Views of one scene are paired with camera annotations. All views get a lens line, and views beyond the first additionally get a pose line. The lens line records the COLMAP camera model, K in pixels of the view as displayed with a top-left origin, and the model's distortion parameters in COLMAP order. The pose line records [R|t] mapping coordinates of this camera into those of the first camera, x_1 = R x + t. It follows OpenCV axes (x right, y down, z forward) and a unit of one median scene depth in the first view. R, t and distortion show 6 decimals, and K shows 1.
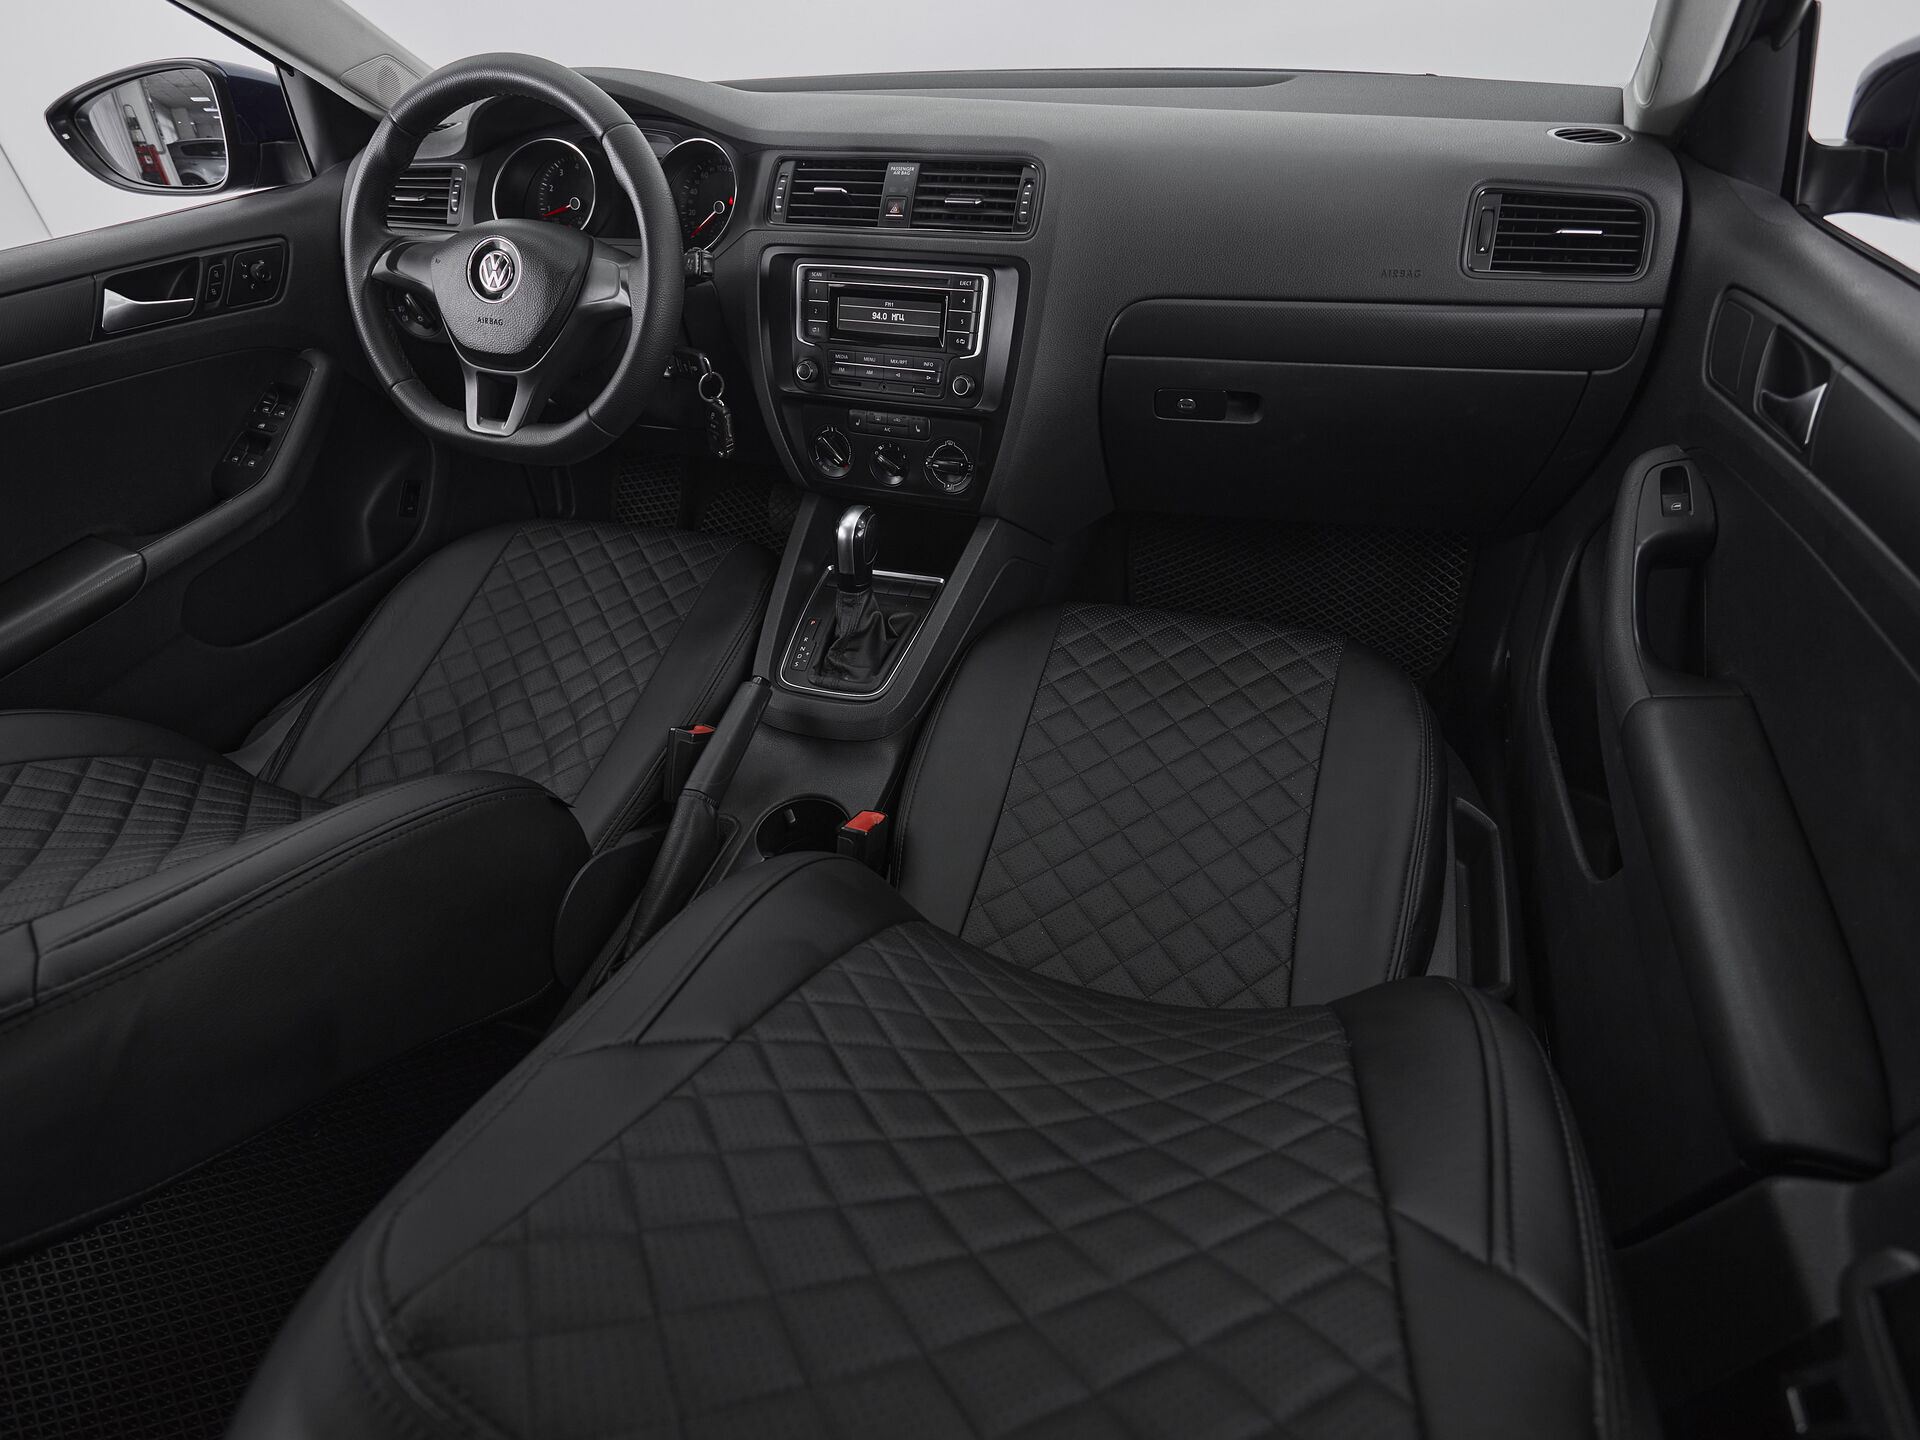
lens RADIAL K [[1026.3, 0, 961.6], [0, 1026.3, 718.8], [0, 0, 1]] dist [-0.013881, 0.004625]
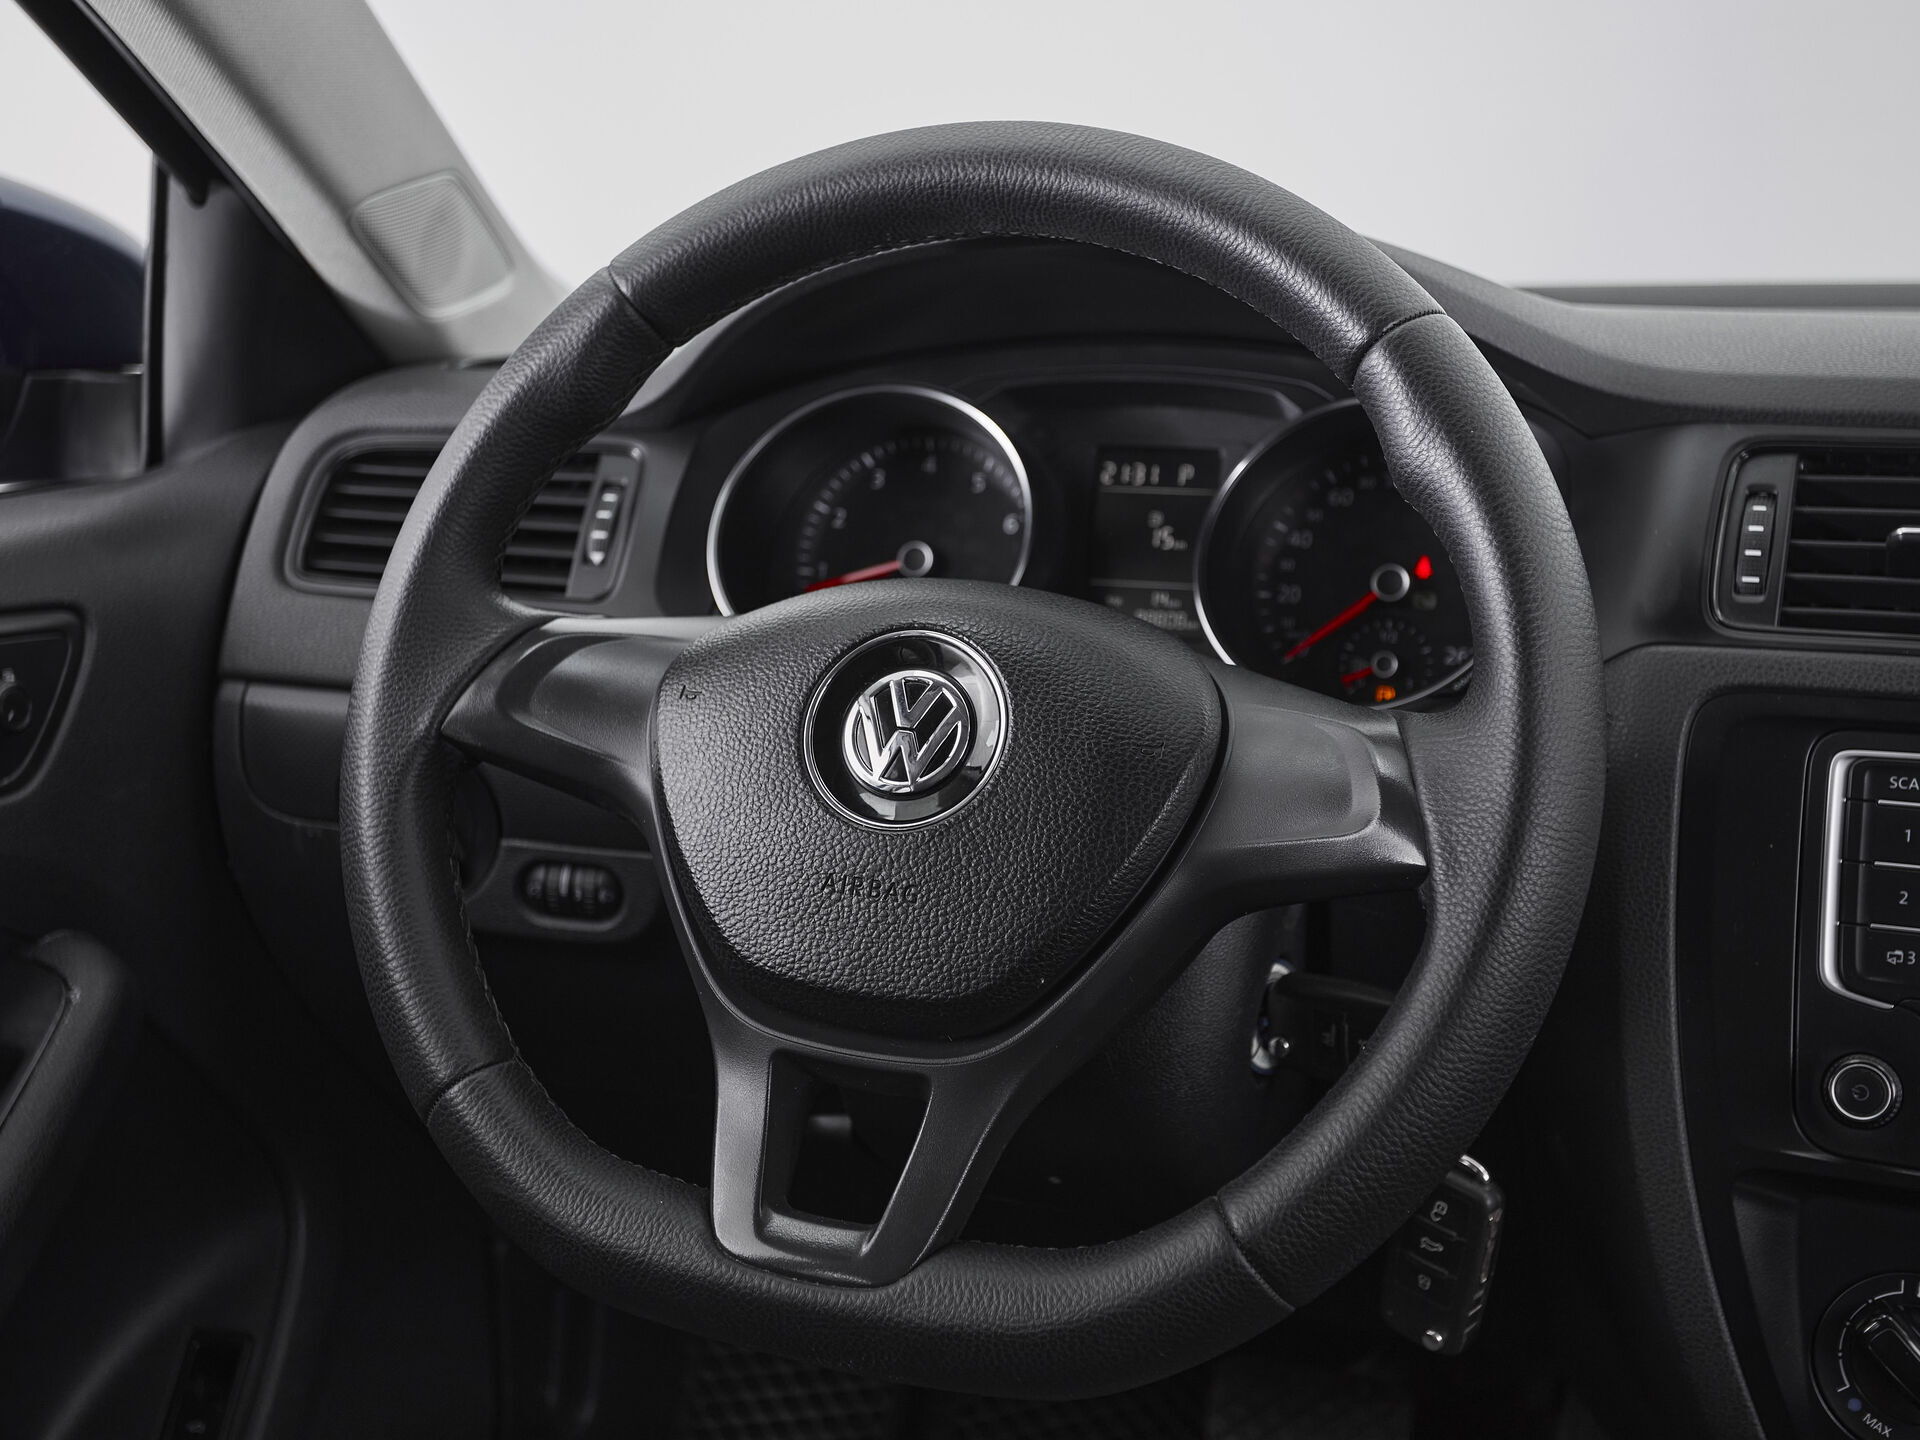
lens RADIAL K [[2376.6, 0, 943.7], [0, 2376.6, 716.4], [0, 0, 1]] dist [0.041486, 0.000000]
pose [[0.998940, 0.035762, -0.028966, -0.413111], [-0.044591, 0.907812, -0.417000, -0.149836], [0.011383, 0.417850, 0.908445, 0.357936]]
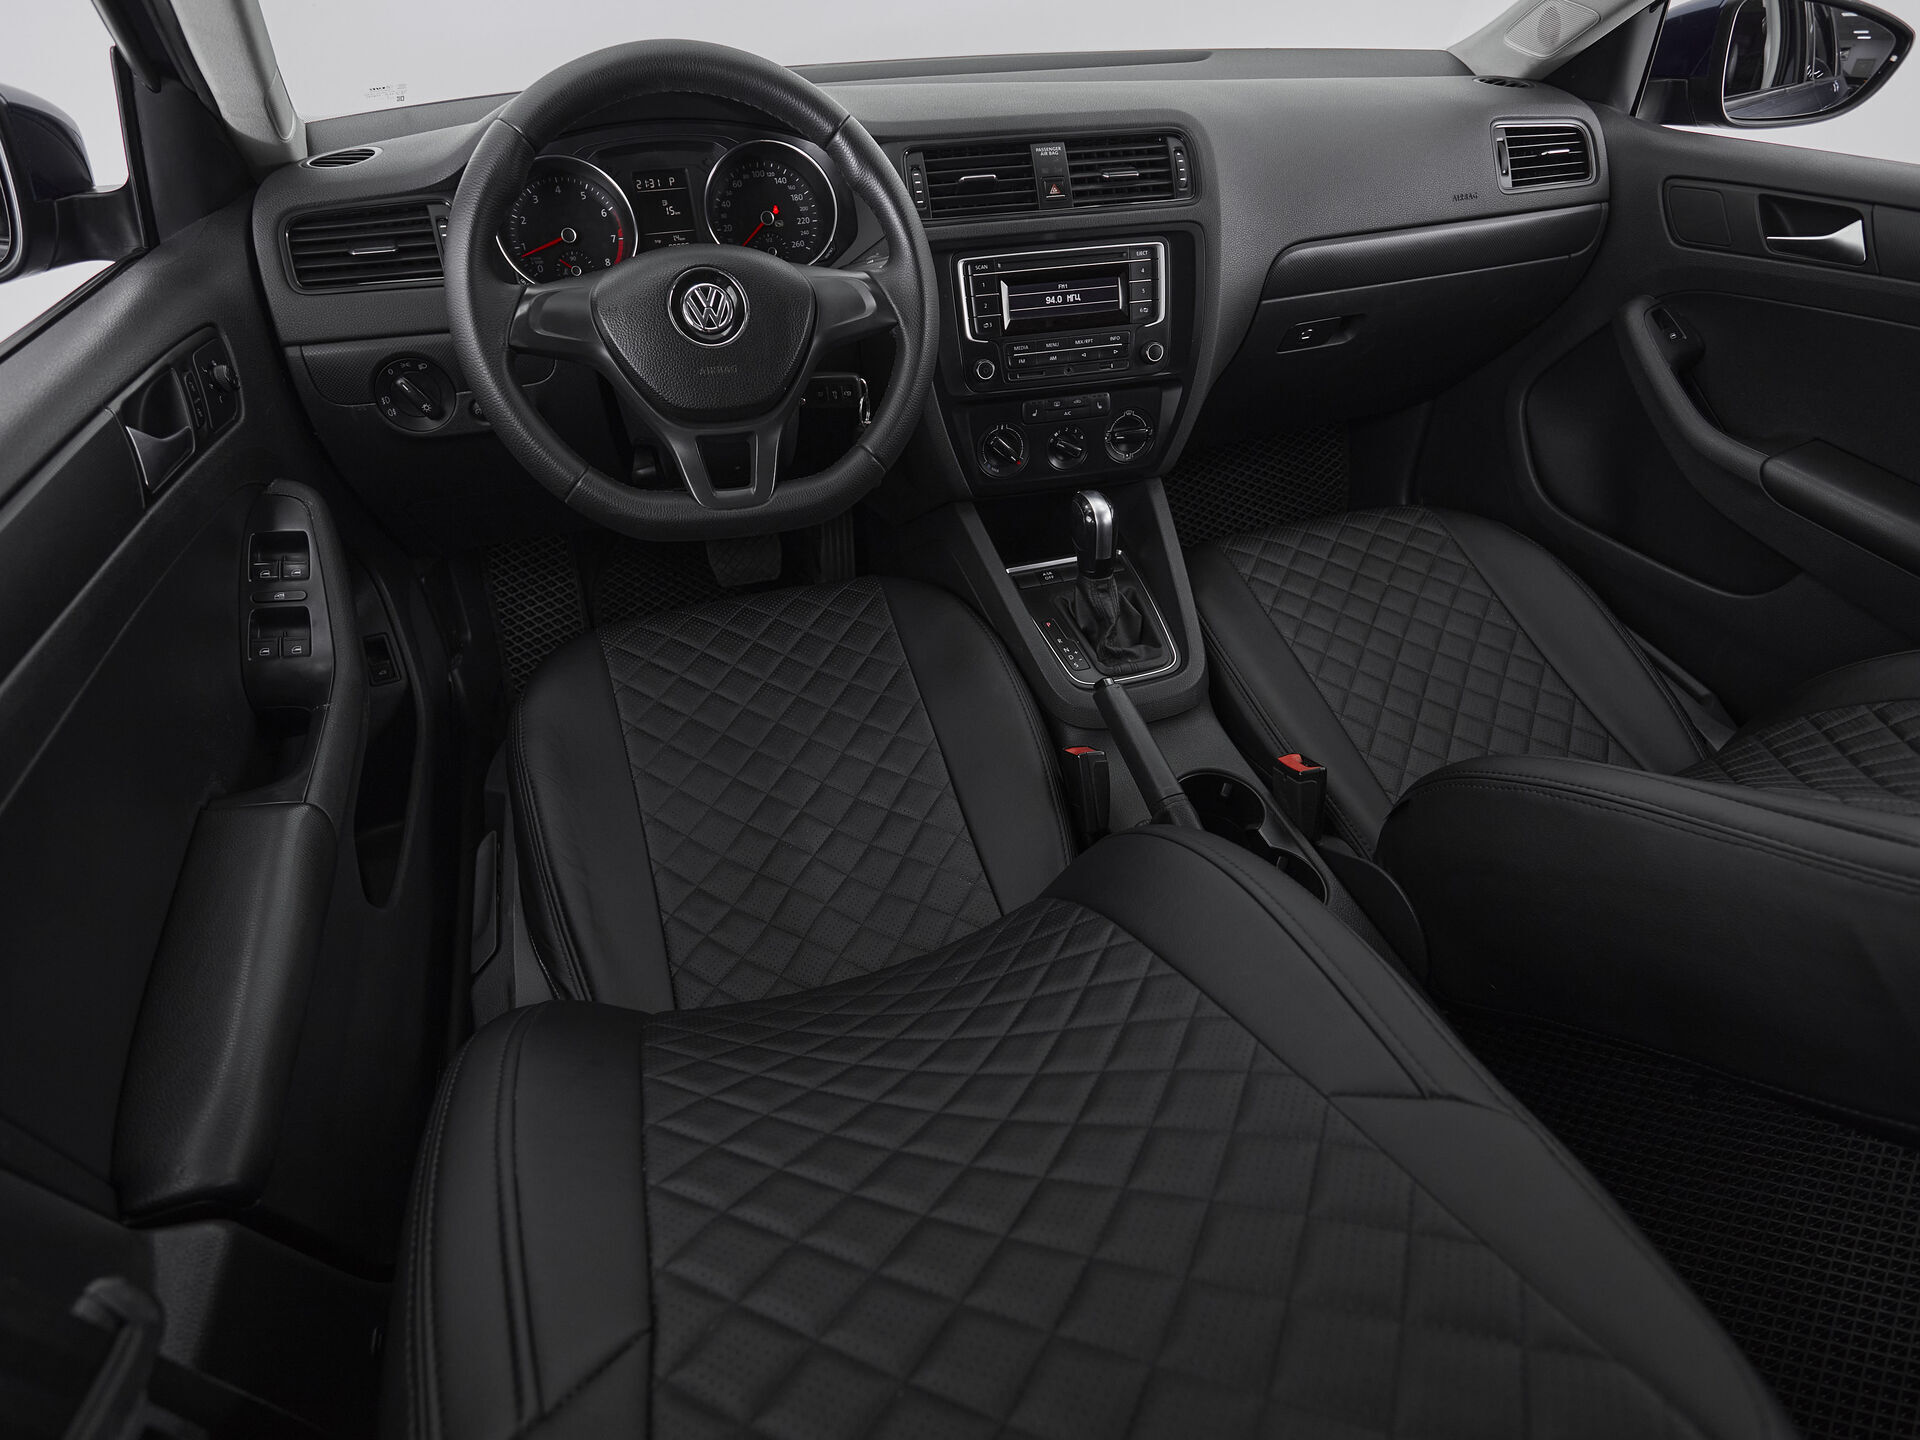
lens RADIAL K [[1026.3, 0, 951.8], [0, 1026.3, 719.9], [0, 0, 1]] dist [-0.013881, 0.004625]
pose [[0.820305, -0.333510, 0.464618, -0.761381], [0.336436, 0.938340, 0.079562, -0.126933], [-0.462504, 0.091049, 0.881930, 0.215764]]
